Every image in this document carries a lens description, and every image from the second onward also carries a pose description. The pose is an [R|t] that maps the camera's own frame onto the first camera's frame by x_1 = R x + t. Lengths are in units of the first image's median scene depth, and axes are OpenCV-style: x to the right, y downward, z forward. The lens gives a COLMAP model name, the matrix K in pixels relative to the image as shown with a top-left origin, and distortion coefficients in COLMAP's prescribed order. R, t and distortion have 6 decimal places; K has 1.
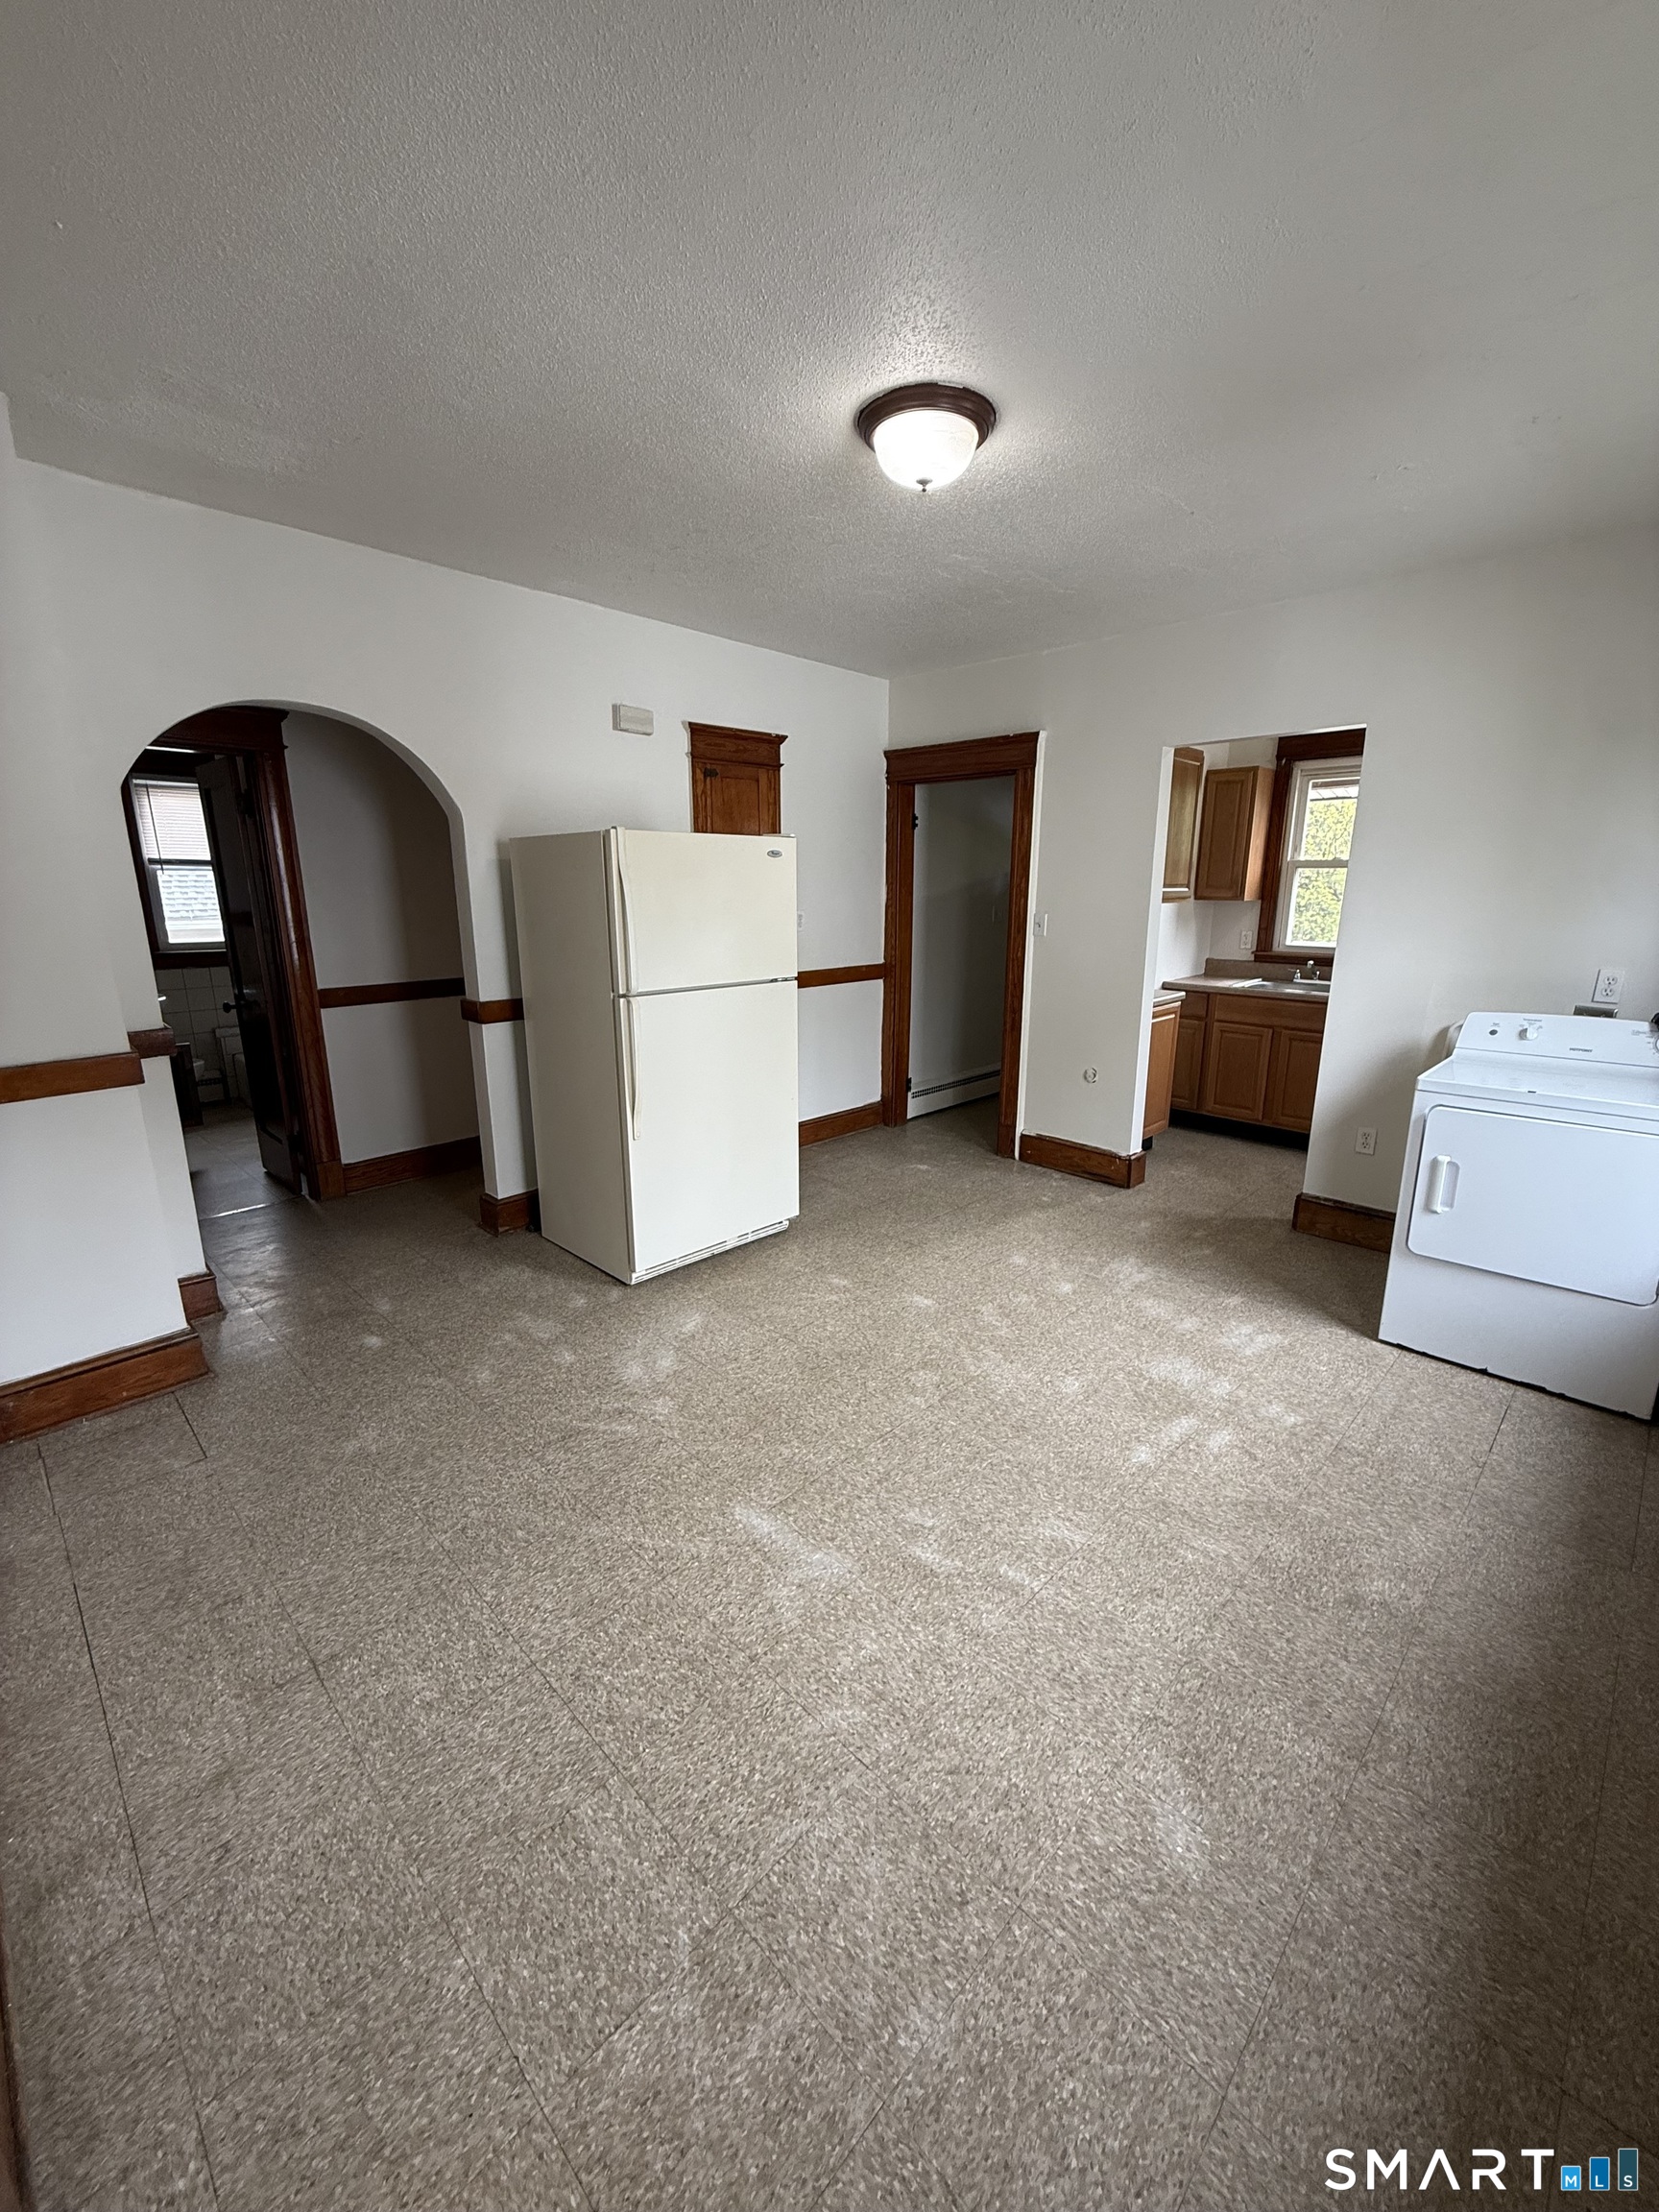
lens RADIAL K [[875.8, 0, 833.7], [0, 875.8, 1098.9], [0, 0, 1]] dist [-0.004274, 0.000405]
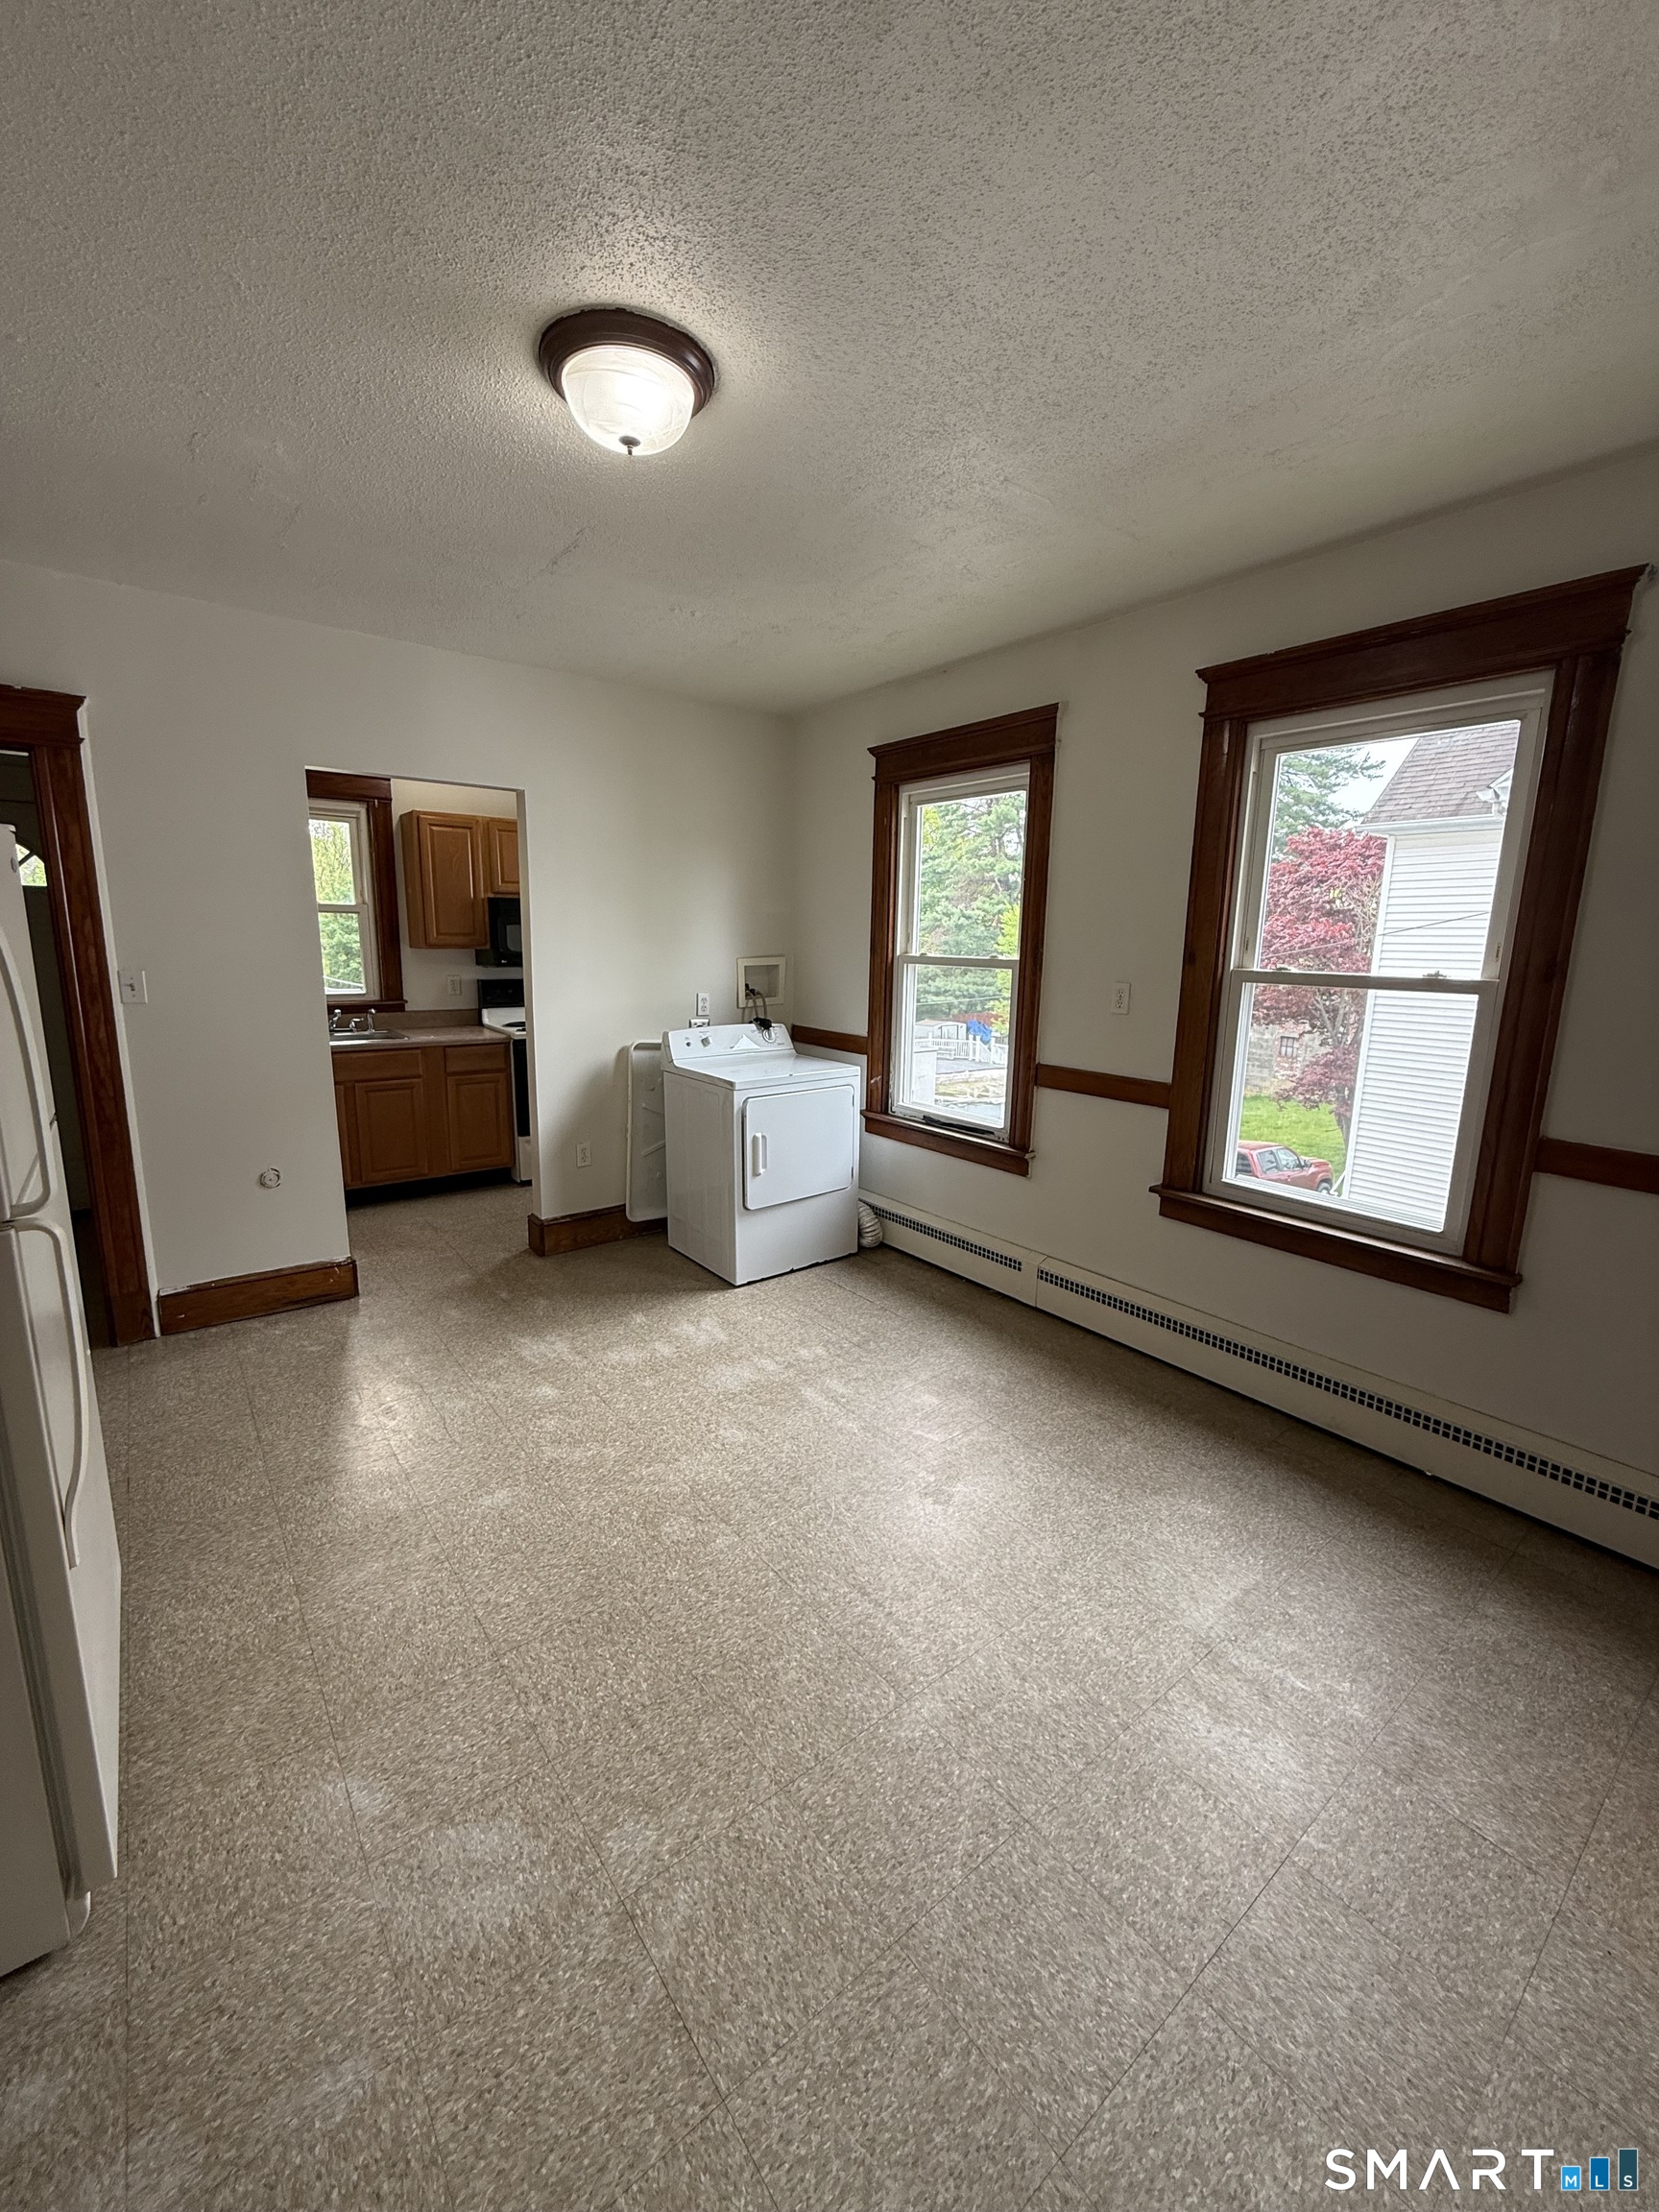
lens RADIAL K [[875.8, 0, 833.7], [0, 875.8, 1098.9], [0, 0, 1]] dist [-0.004274, 0.000405]
pose [[0.128502, -0.180046, 0.975229, -0.608114], [0.219741, 0.964107, 0.149038, -0.162558], [-0.967058, 0.195146, 0.163453, 0.642532]]
